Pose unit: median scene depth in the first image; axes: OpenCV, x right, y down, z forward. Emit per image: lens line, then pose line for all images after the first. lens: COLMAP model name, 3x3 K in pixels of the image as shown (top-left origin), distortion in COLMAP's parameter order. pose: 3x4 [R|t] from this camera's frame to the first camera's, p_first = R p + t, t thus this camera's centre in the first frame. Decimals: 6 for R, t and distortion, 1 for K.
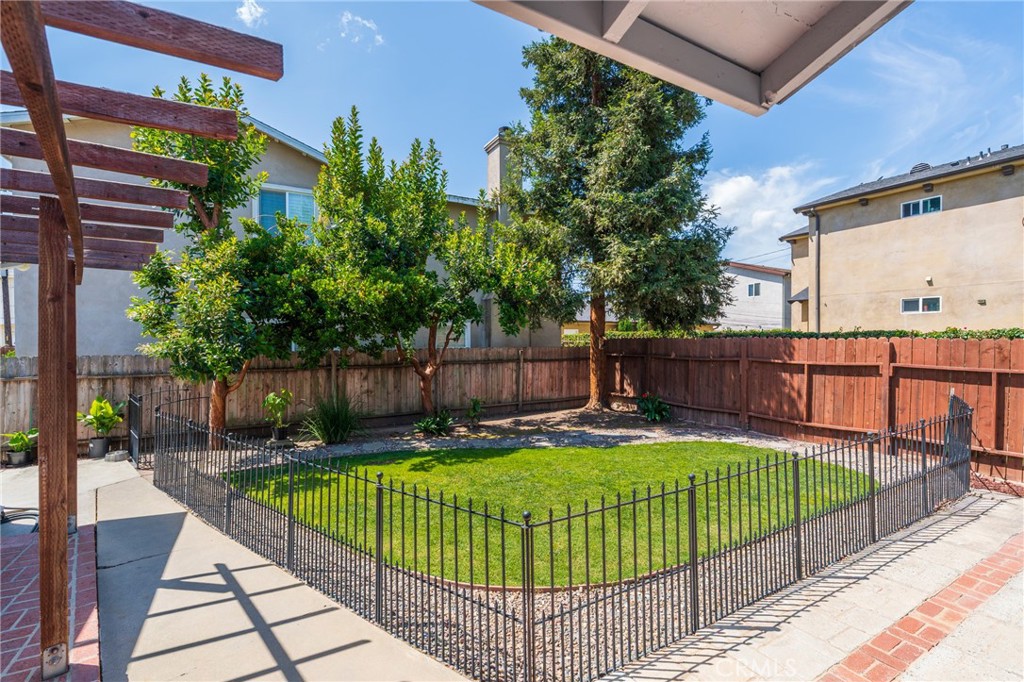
lens RADIAL K [[457.2, 0, 512.0], [0, 457.2, 341.0], [0, 0, 1]] dist [0.001644, 0.000777]
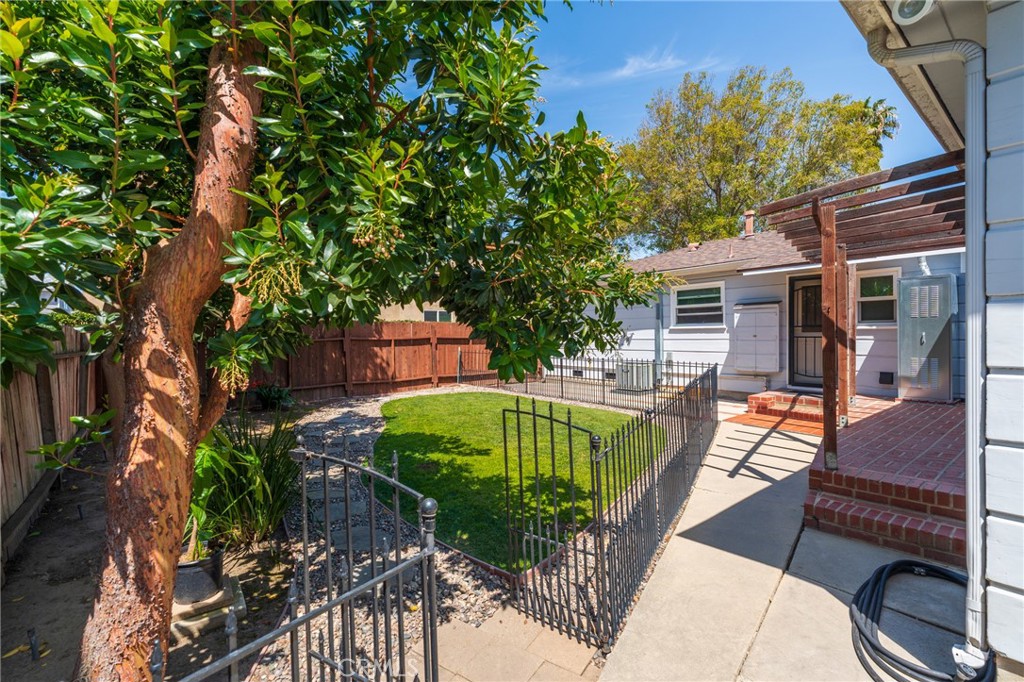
lens RADIAL K [[458.5, 0, 516.0], [0, 458.5, 342.2], [0, 0, 1]] dist [-0.003012, 0.000389]
pose [[-0.154700, -0.011603, 0.987893, -0.860293], [0.019401, 0.999703, 0.014780, 0.046000], [-0.987771, 0.021452, -0.154429, 0.854043]]
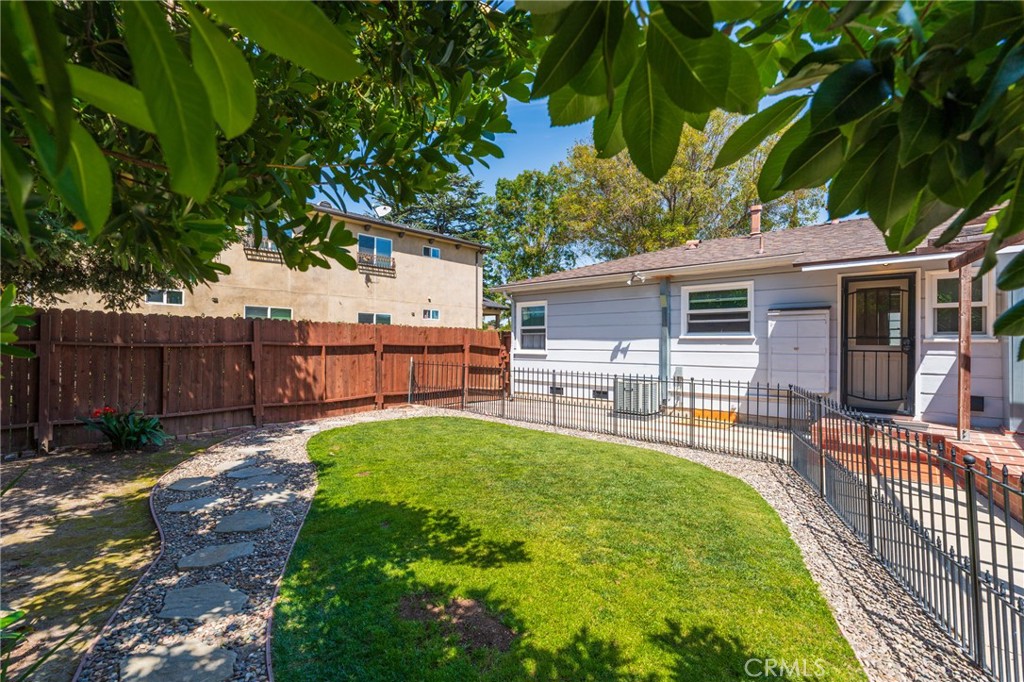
lens RADIAL K [[458.5, 0, 516.0], [0, 458.5, 342.2], [0, 0, 1]] dist [-0.003012, 0.000389]
pose [[-0.305115, 0.005535, 0.952300, -0.528379], [0.002324, 0.999984, -0.005068, 0.049260], [-0.952313, 0.000667, -0.305123, 0.913373]]
